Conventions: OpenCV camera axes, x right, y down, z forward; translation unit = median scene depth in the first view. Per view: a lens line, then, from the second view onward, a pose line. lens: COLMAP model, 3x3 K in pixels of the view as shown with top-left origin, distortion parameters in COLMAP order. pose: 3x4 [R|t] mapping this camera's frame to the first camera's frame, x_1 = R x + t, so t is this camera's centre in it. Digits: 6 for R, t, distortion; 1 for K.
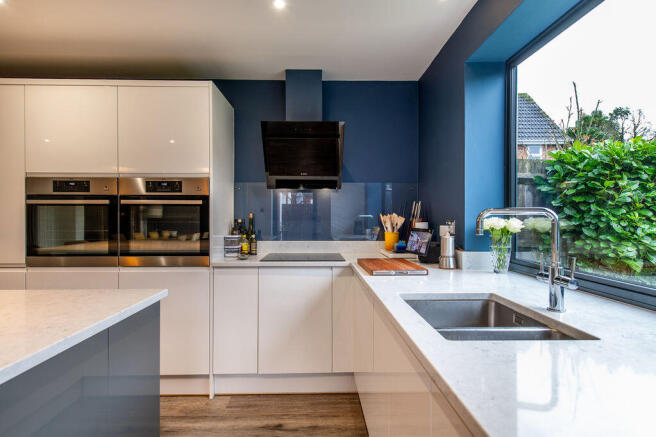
lens RADIAL K [[351.0, 0, 328.0], [0, 351.0, 218.5], [0, 0, 1]] dist [-0.002930, -0.000534]
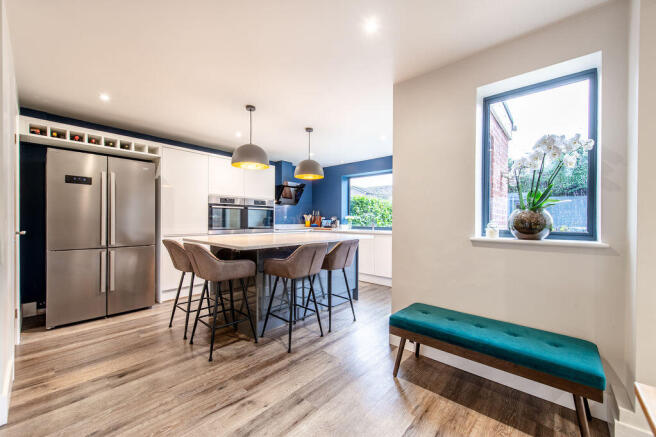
lens RADIAL K [[258.2, 0, 329.4], [0, 258.2, 221.5], [0, 0, 1]] dist [0.000644, 0.000129]
pose [[0.676067, 0.000477, 0.736840, -1.569468], [-0.005358, 0.999977, 0.004268, 0.039380], [-0.736820, -0.006834, 0.676054, -0.719917]]
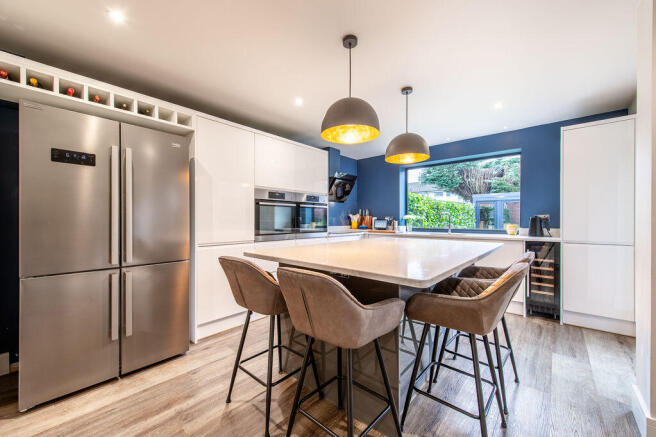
lens RADIAL K [[258.2, 0, 329.4], [0, 258.2, 221.5], [0, 0, 1]] dist [0.000644, 0.000129]
pose [[0.674891, -0.003276, 0.737911, -1.525590], [0.000789, 0.999993, 0.003717, 0.035535], [-0.737917, -0.001927, 0.674888, -0.086344]]
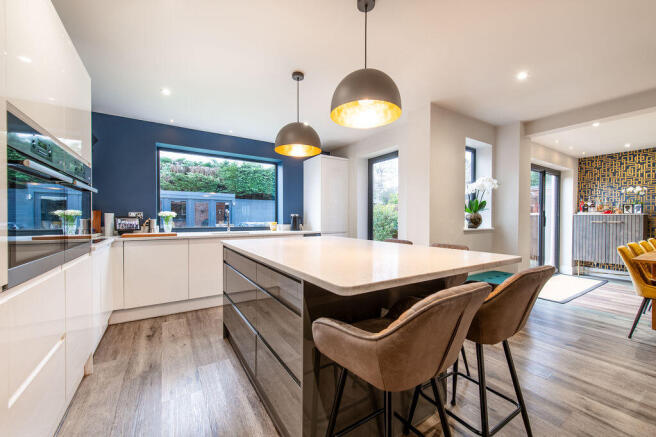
lens RADIAL K [[258.2, 0, 329.4], [0, 258.2, 221.5], [0, 0, 1]] dist [0.000644, 0.000129]
pose [[-0.519770, -0.013353, 0.854202, -1.423841], [-0.003556, 0.999903, 0.013467, 0.032140], [-0.854299, 0.003962, -0.519767, 0.802518]]
